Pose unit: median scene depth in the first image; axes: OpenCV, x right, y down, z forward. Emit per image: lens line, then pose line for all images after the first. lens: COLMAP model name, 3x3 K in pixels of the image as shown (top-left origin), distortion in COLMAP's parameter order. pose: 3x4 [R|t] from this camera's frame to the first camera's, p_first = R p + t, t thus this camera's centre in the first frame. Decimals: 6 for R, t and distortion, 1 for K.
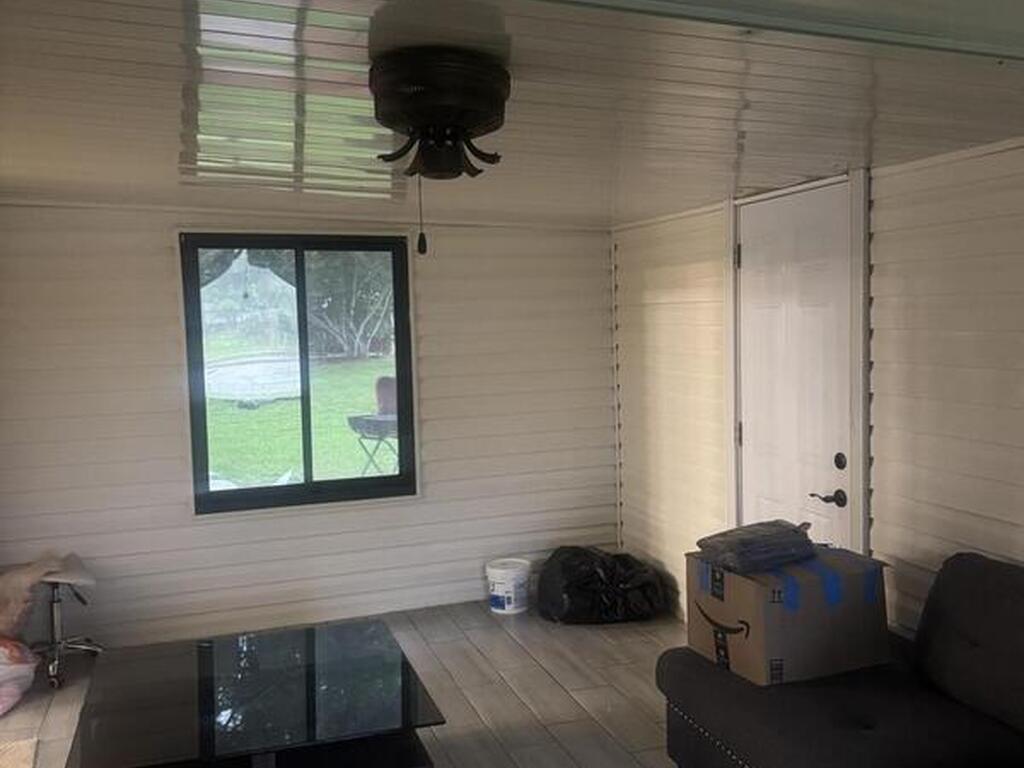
lens RADIAL K [[897.5, 0, 512.0], [0, 897.5, 384.0], [0, 0, 1]] dist [0.005532, 0.001580]
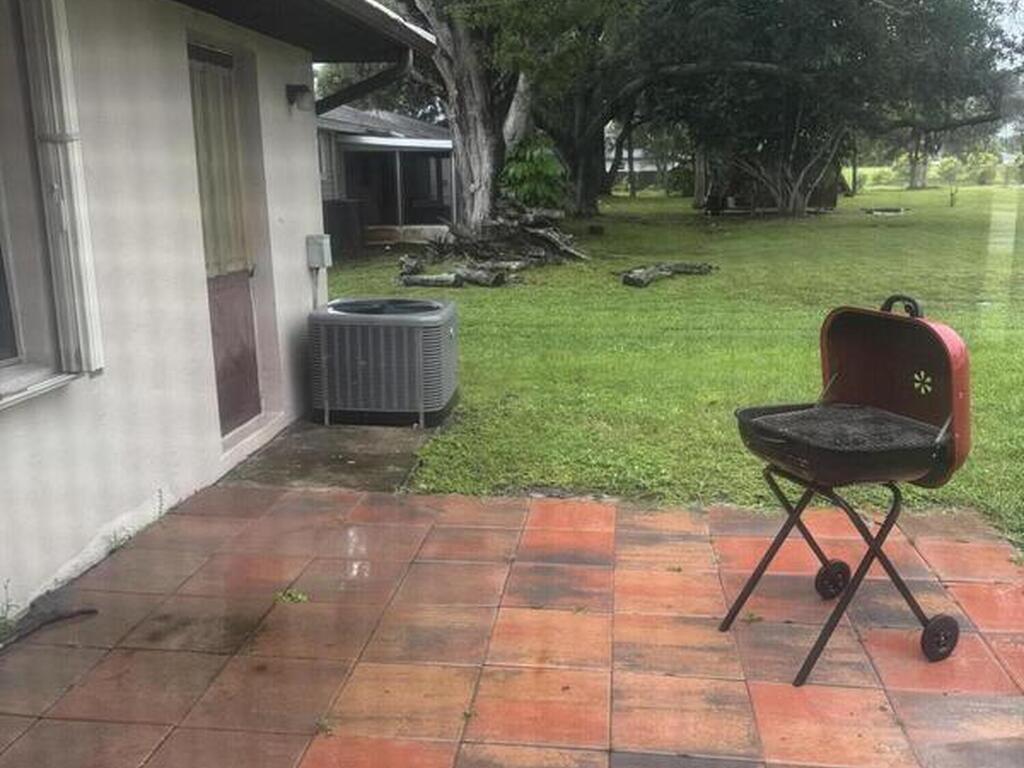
lens RADIAL K [[897.5, 0, 512.0], [0, 897.5, 384.0], [0, 0, 1]] dist [0.005532, 0.001580]
pose [[0.891670, 0.111071, -0.438849, -0.024066], [-0.036935, 0.984050, 0.174014, -0.009722], [0.451177, -0.138954, 0.881550, 0.143966]]
